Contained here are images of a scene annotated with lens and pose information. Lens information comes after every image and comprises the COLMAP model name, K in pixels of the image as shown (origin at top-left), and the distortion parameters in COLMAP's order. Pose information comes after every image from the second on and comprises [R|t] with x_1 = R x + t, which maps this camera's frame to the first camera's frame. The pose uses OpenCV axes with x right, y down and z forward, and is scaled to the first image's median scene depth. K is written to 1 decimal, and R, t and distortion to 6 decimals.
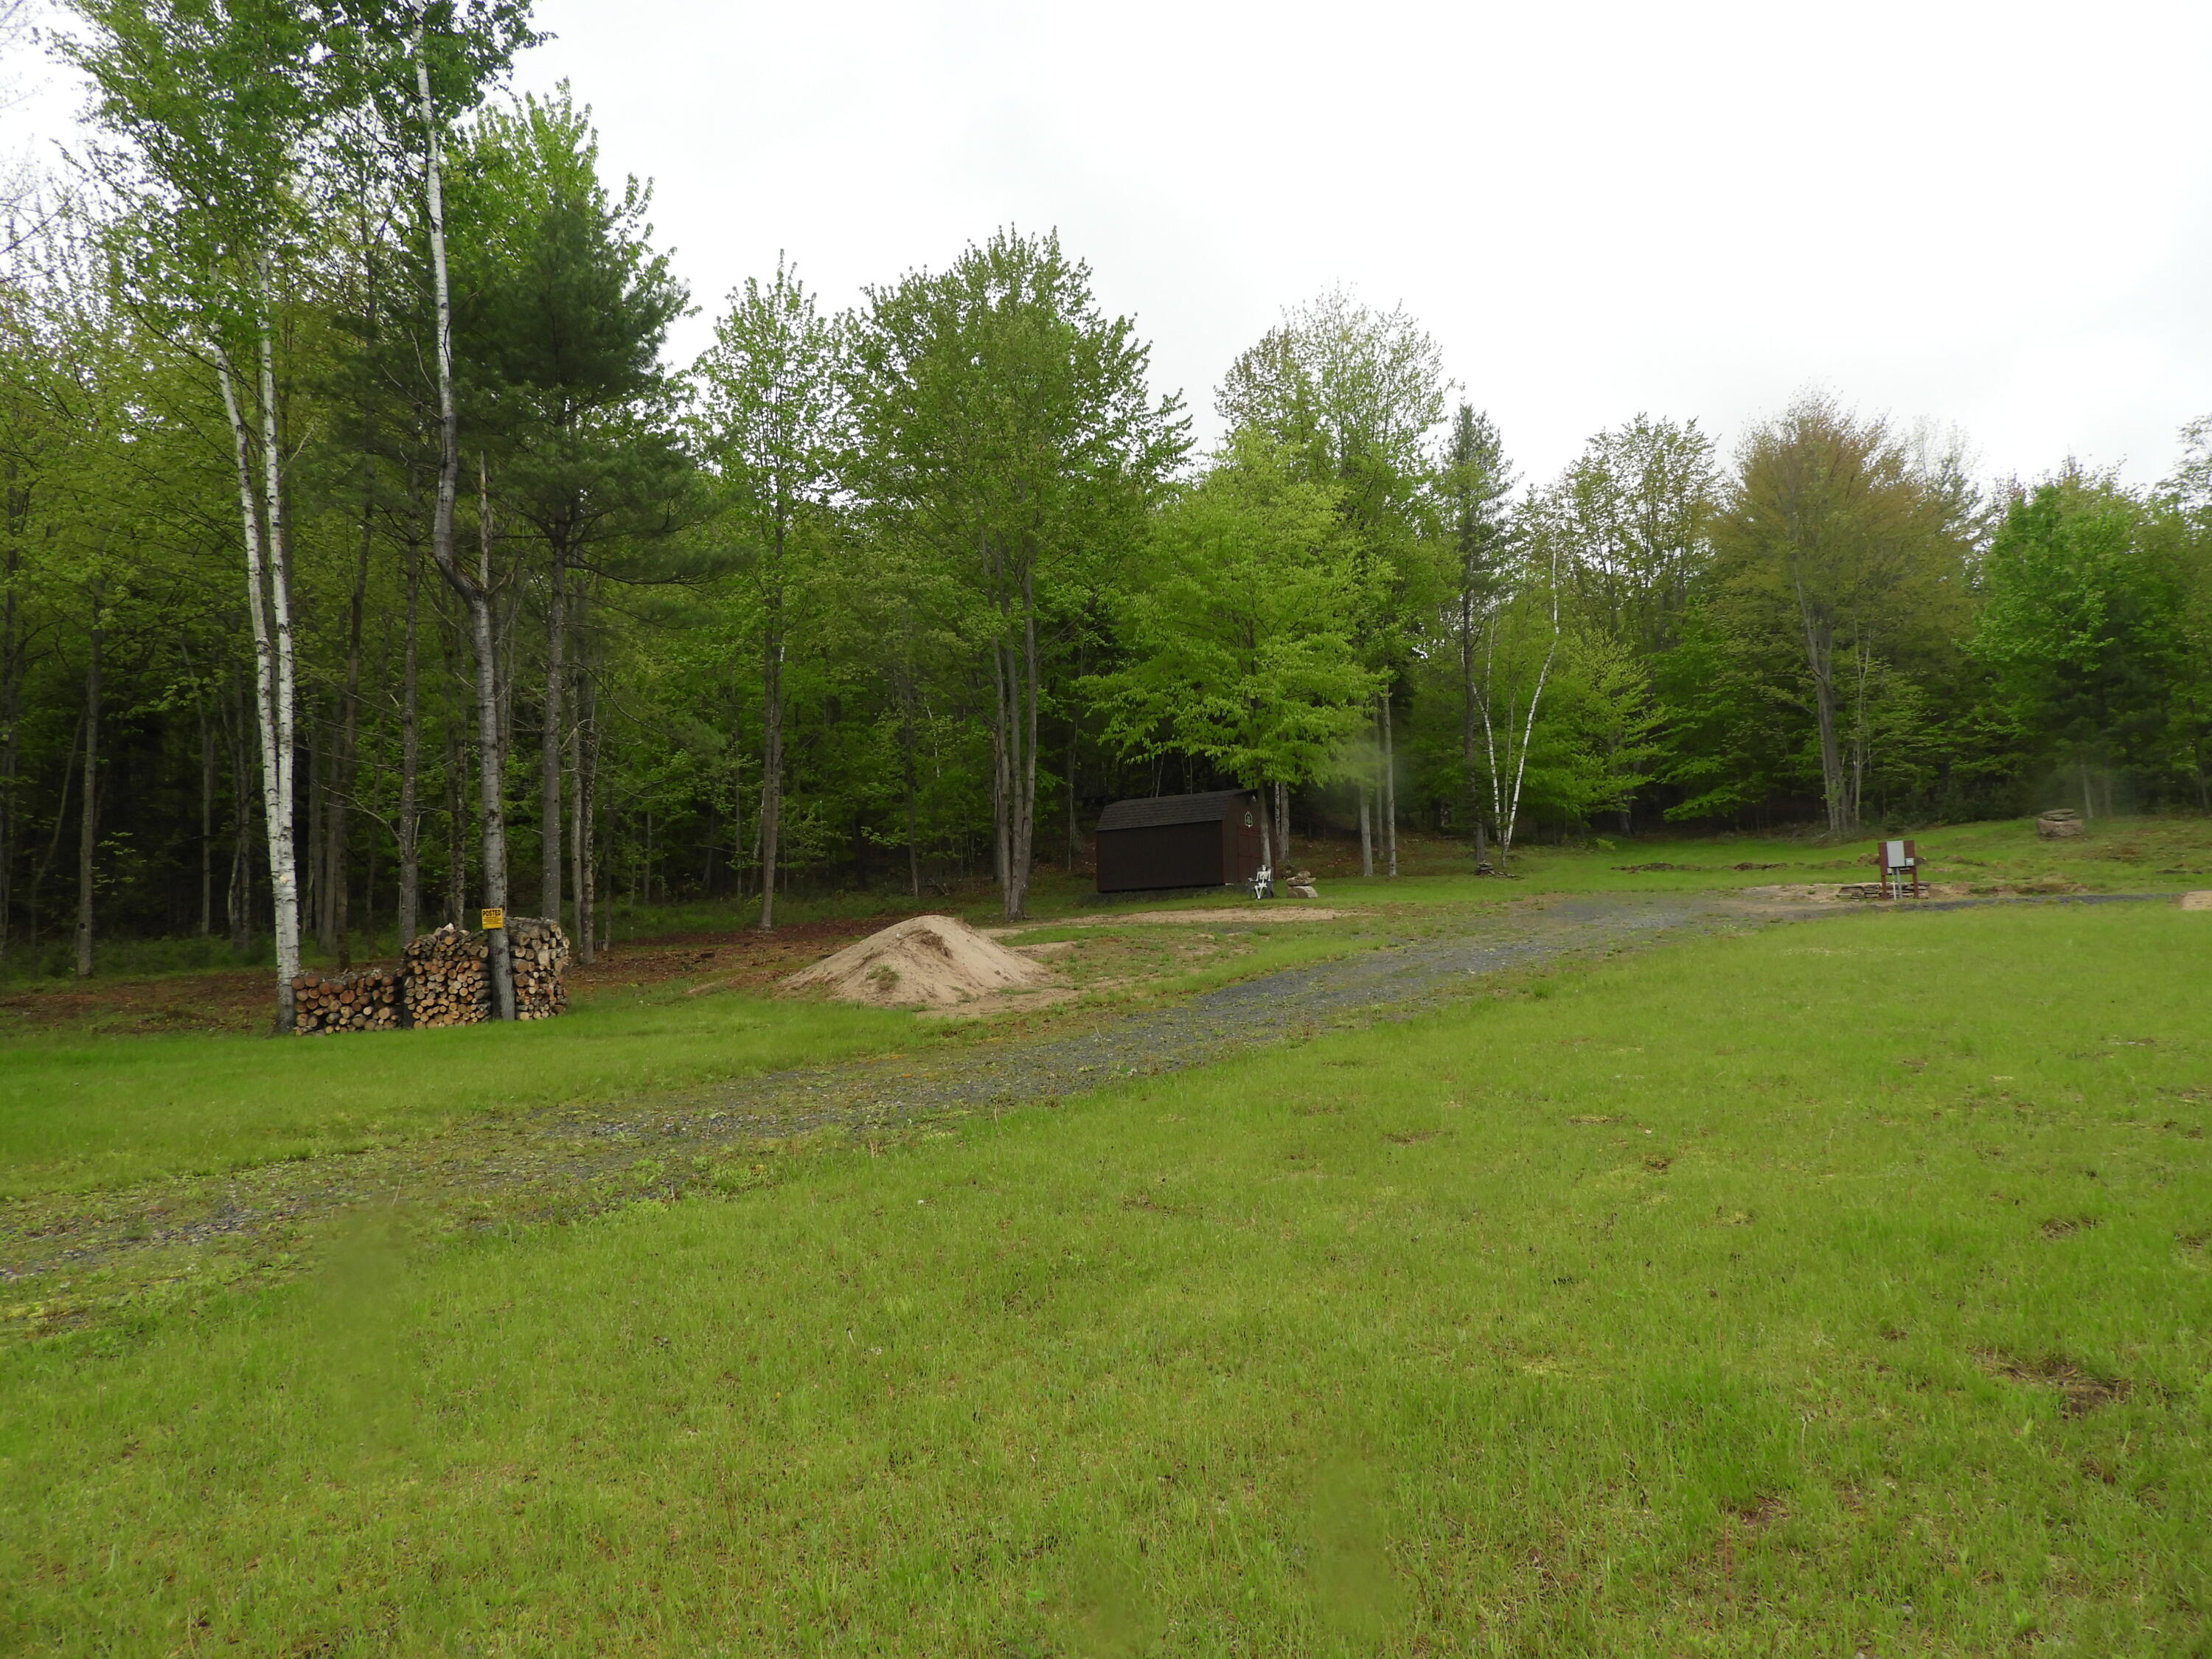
lens RADIAL K [[1561.0, 0, 1106.2], [0, 1561.0, 825.0], [0, 0, 1]] dist [-0.001405, -0.002330]
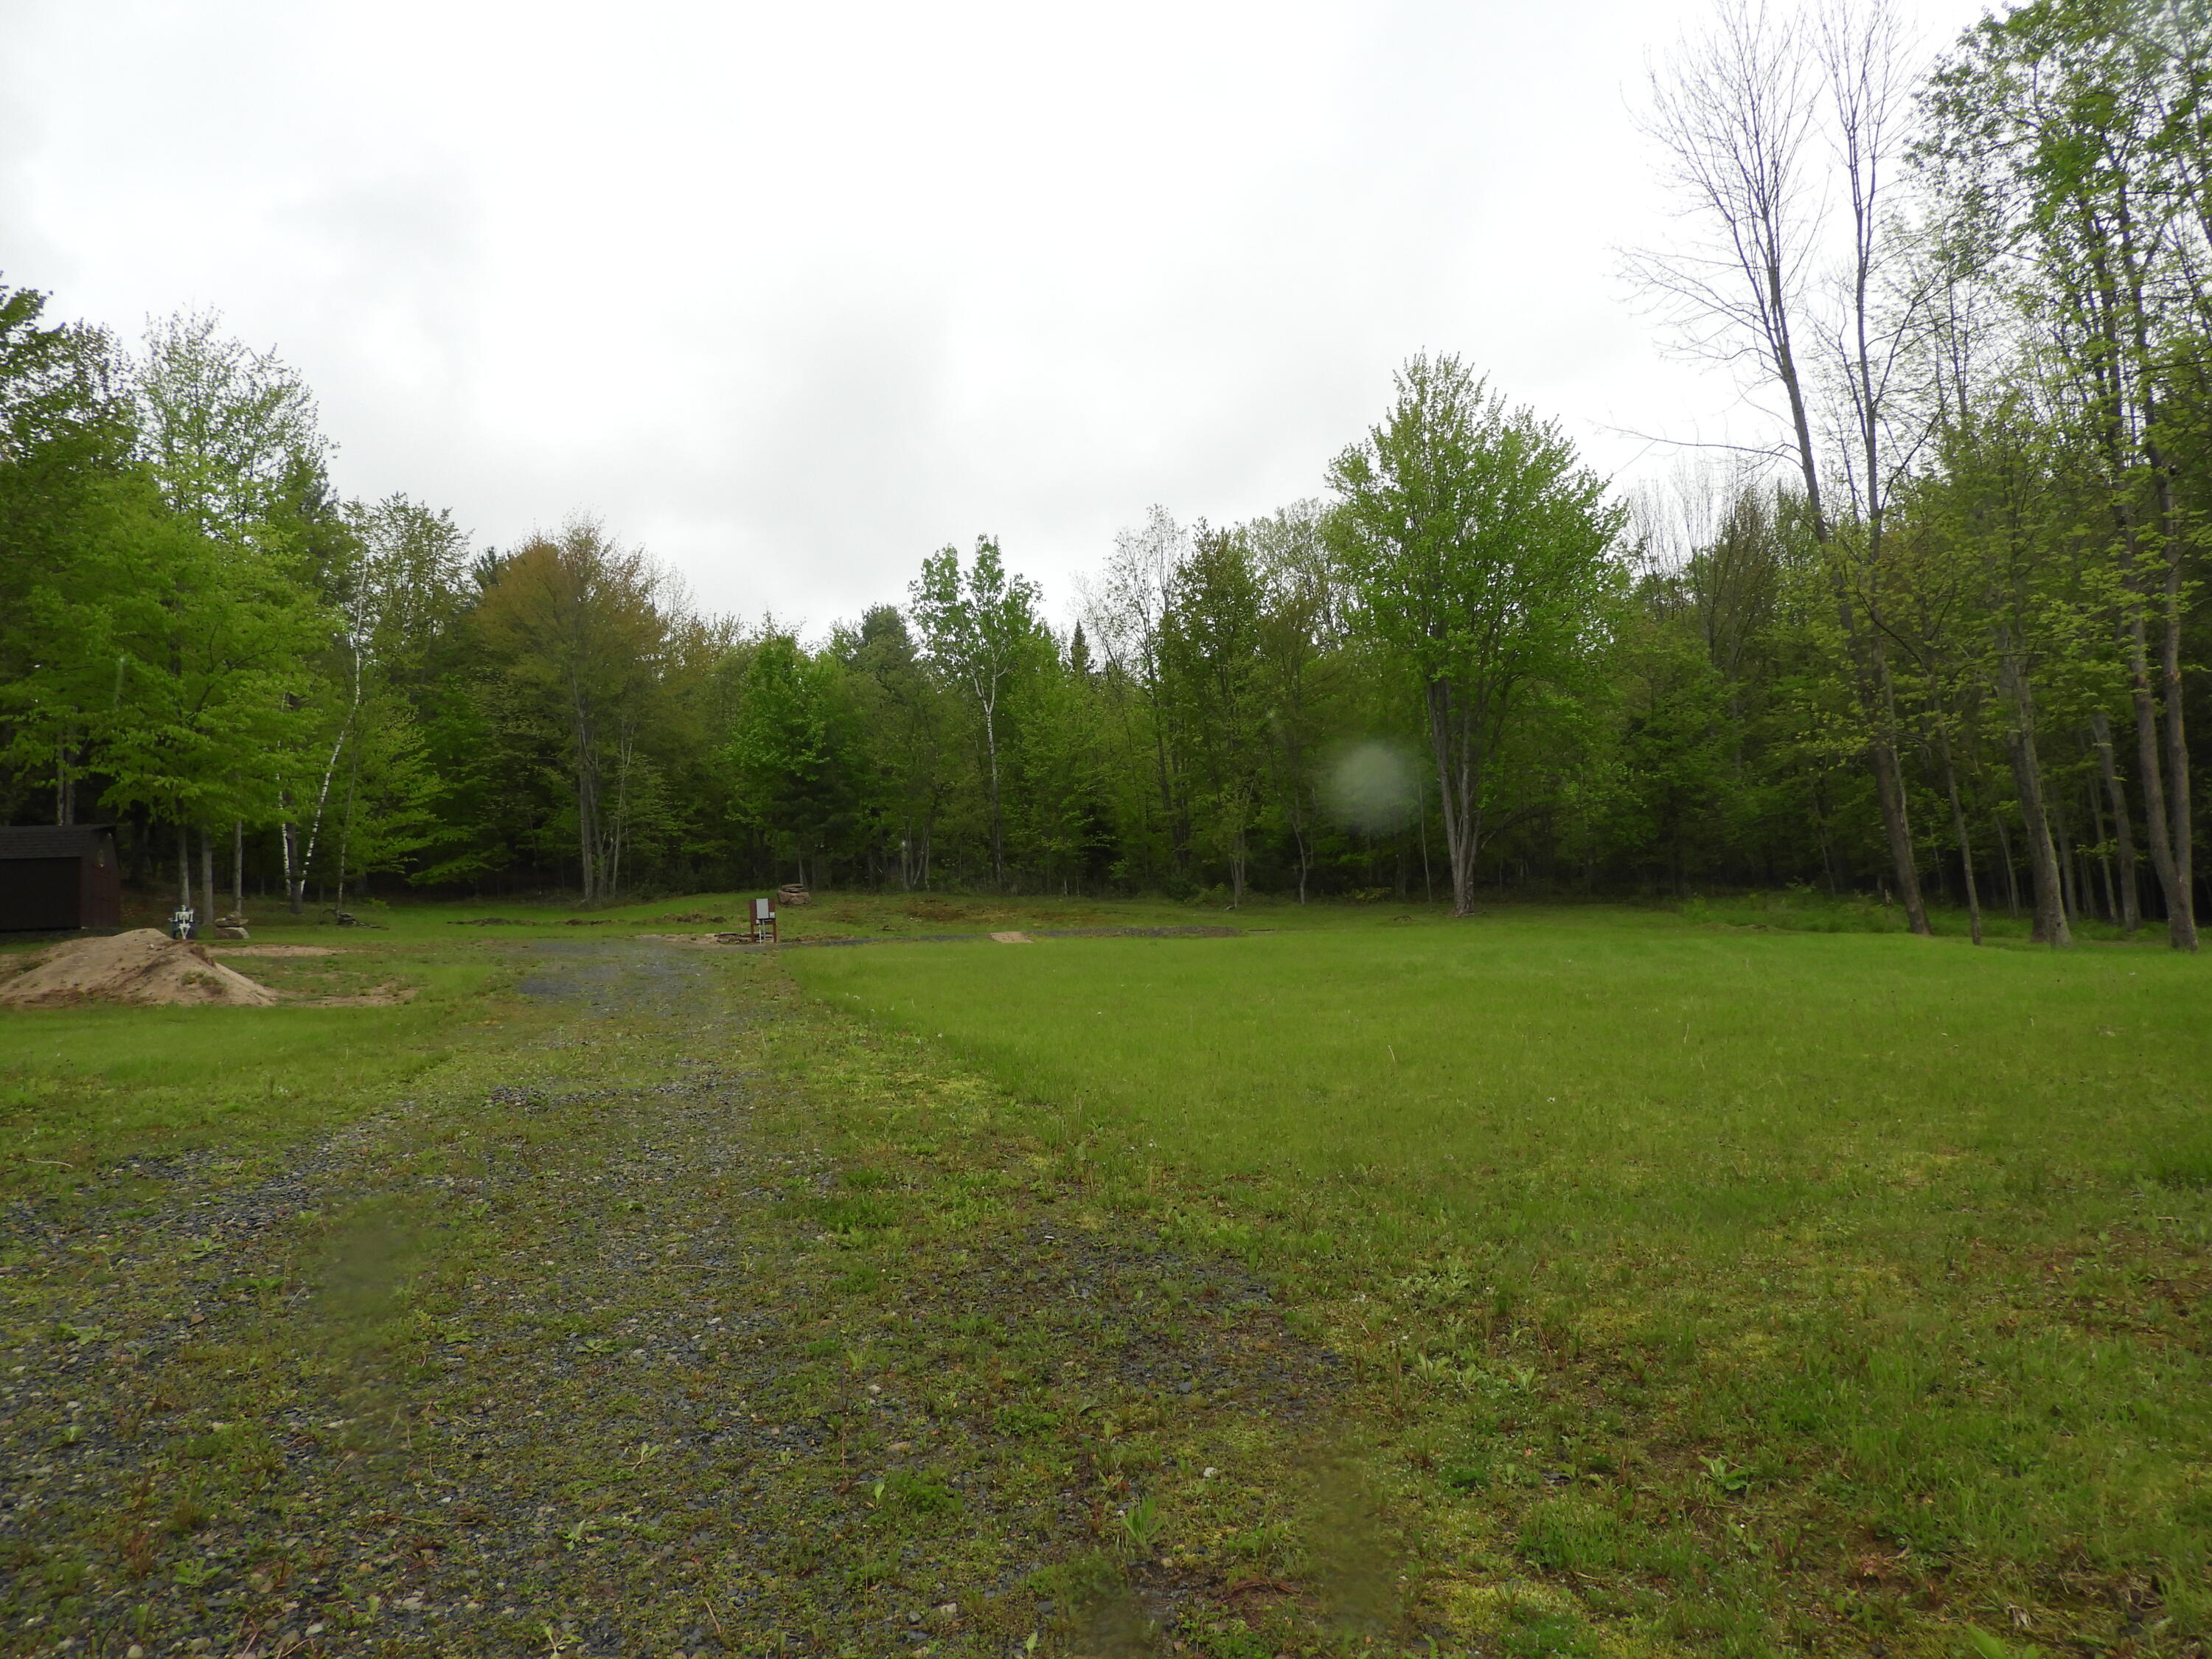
lens RADIAL K [[1561.0, 0, 1114.9], [0, 1561.0, 831.5], [0, 0, 1]] dist [-0.001405, -0.002330]
pose [[0.631289, 0.066444, 0.772696, -0.220158], [-0.029417, 0.997658, -0.061754, 0.018103], [-0.774990, 0.016254, 0.631765, -0.033881]]
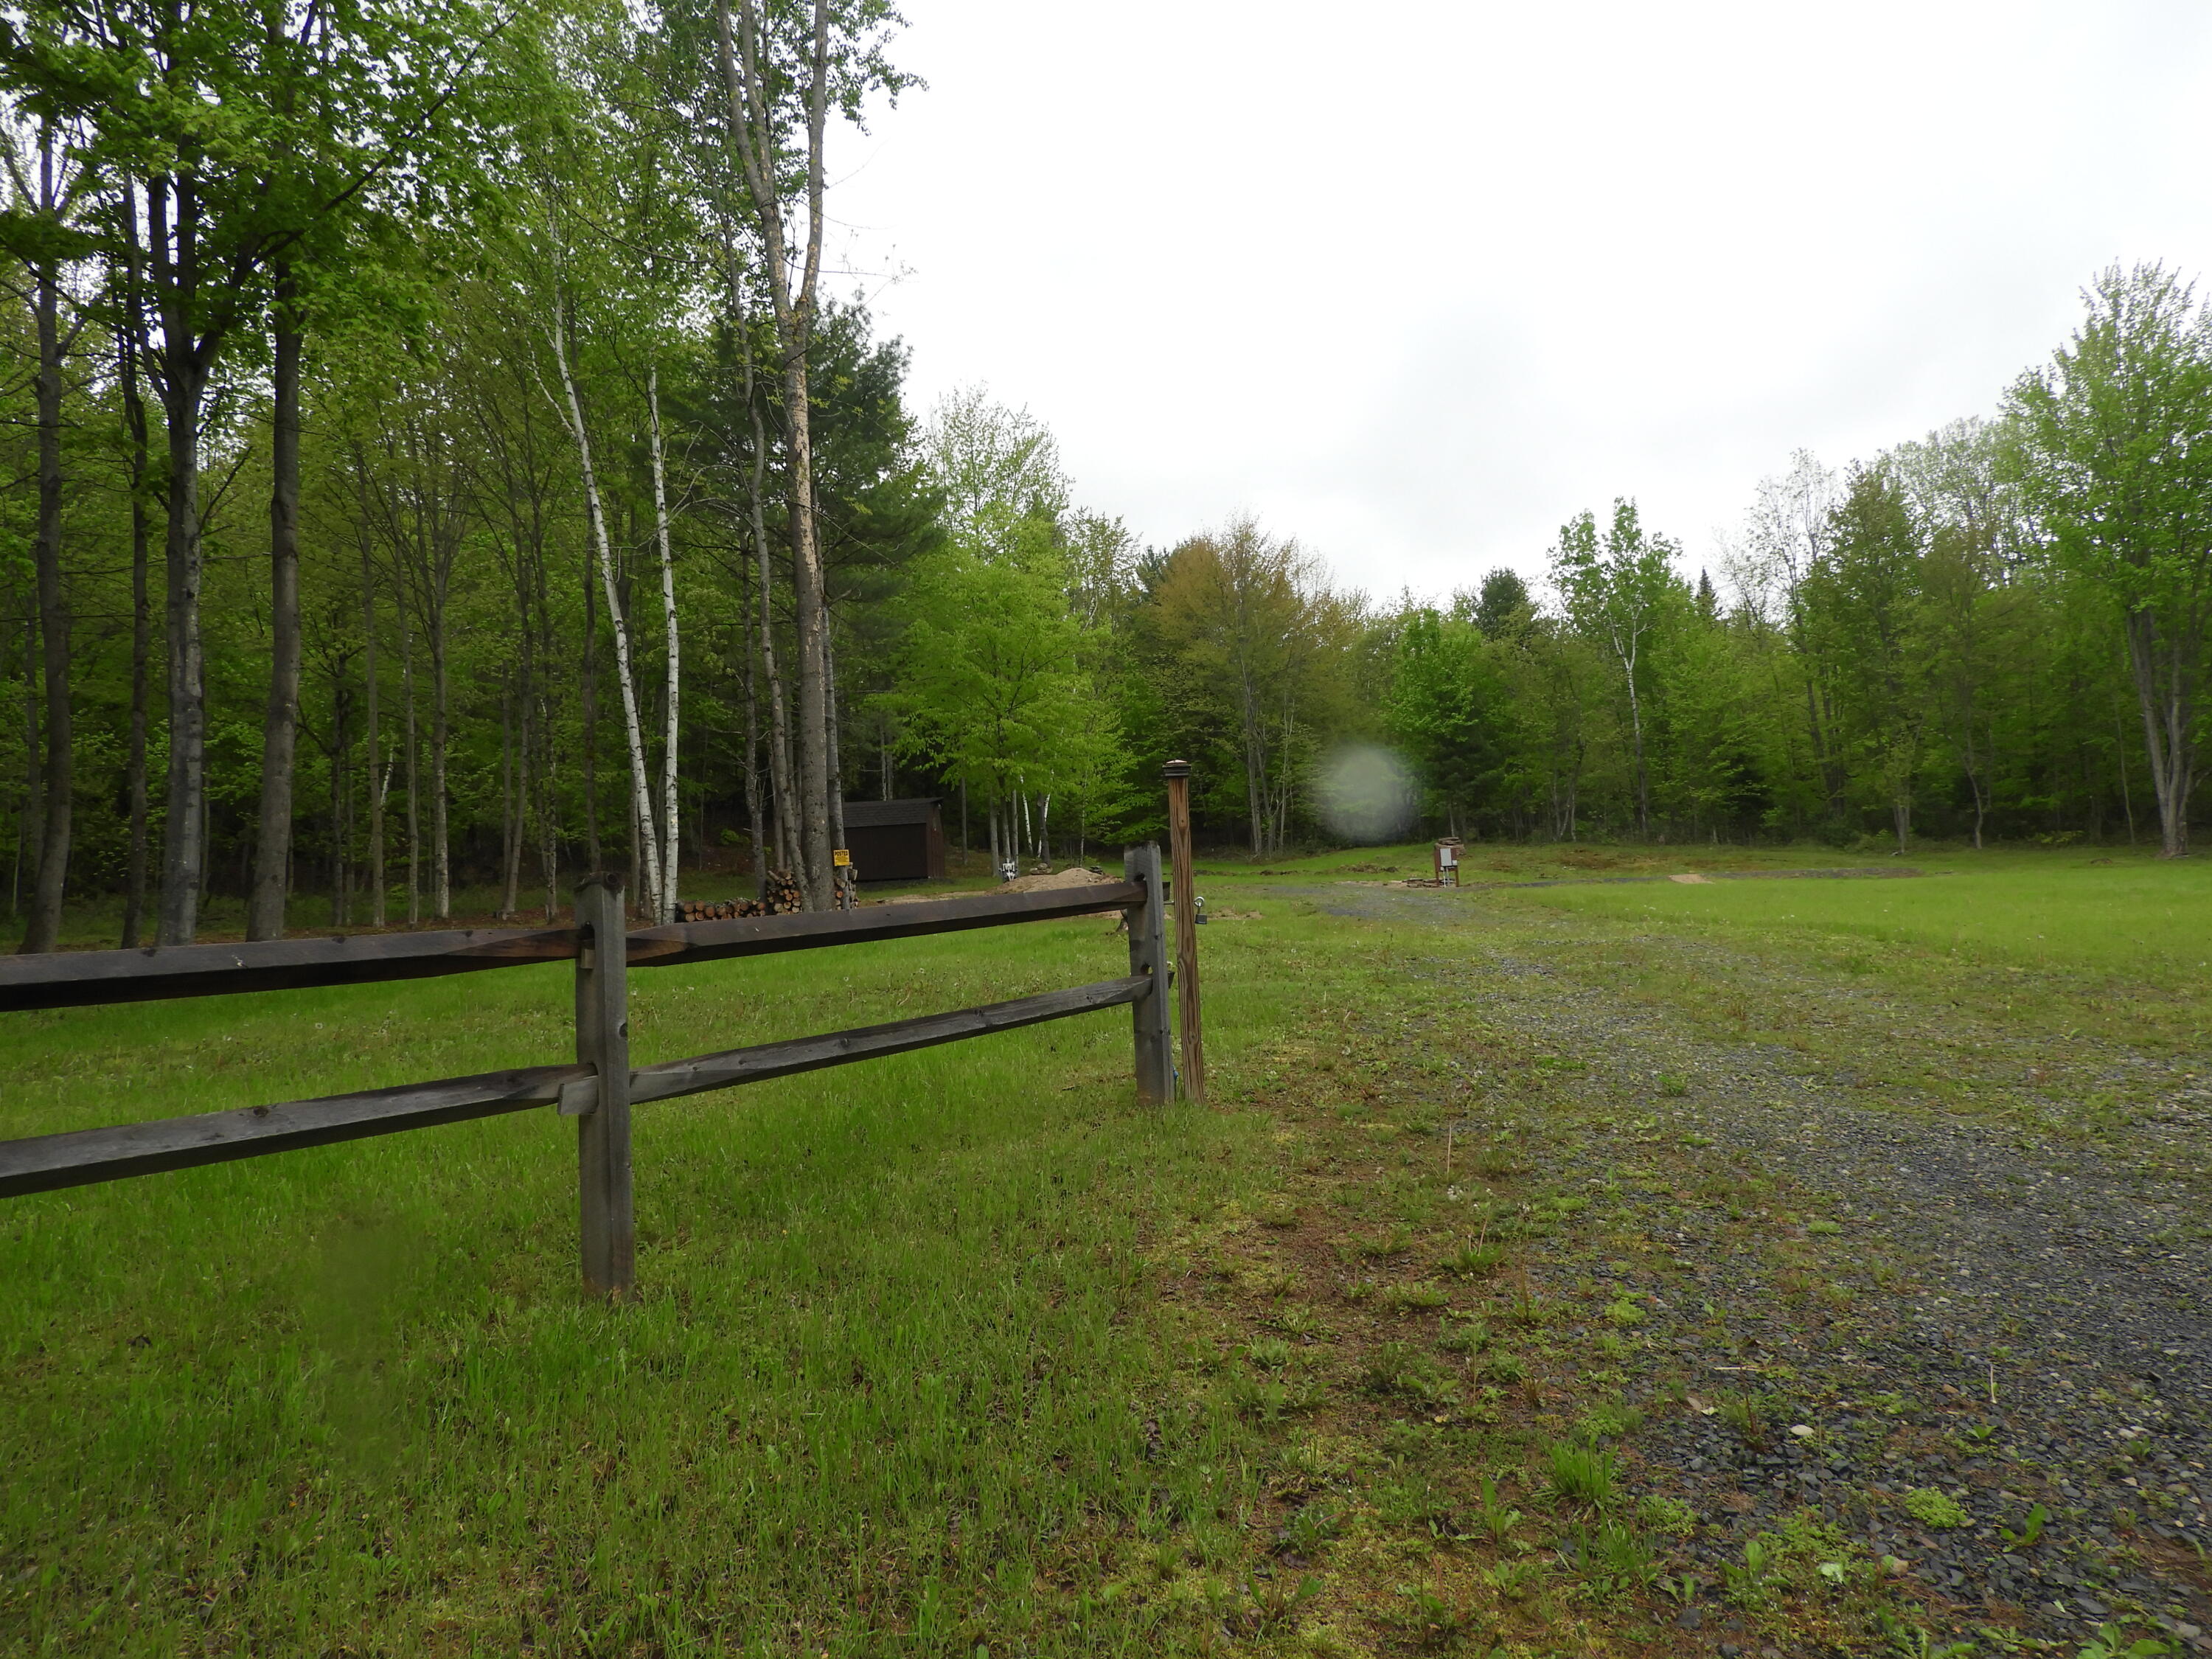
lens RADIAL K [[1561.0, 0, 1101.6], [0, 1561.0, 831.5], [0, 0, 1]] dist [-0.001405, -0.002330]
pose [[0.872372, 0.032265, 0.487777, -0.343258], [-0.022322, 0.999408, -0.026186, 0.027938], [-0.488333, 0.011956, 0.872576, -0.085926]]
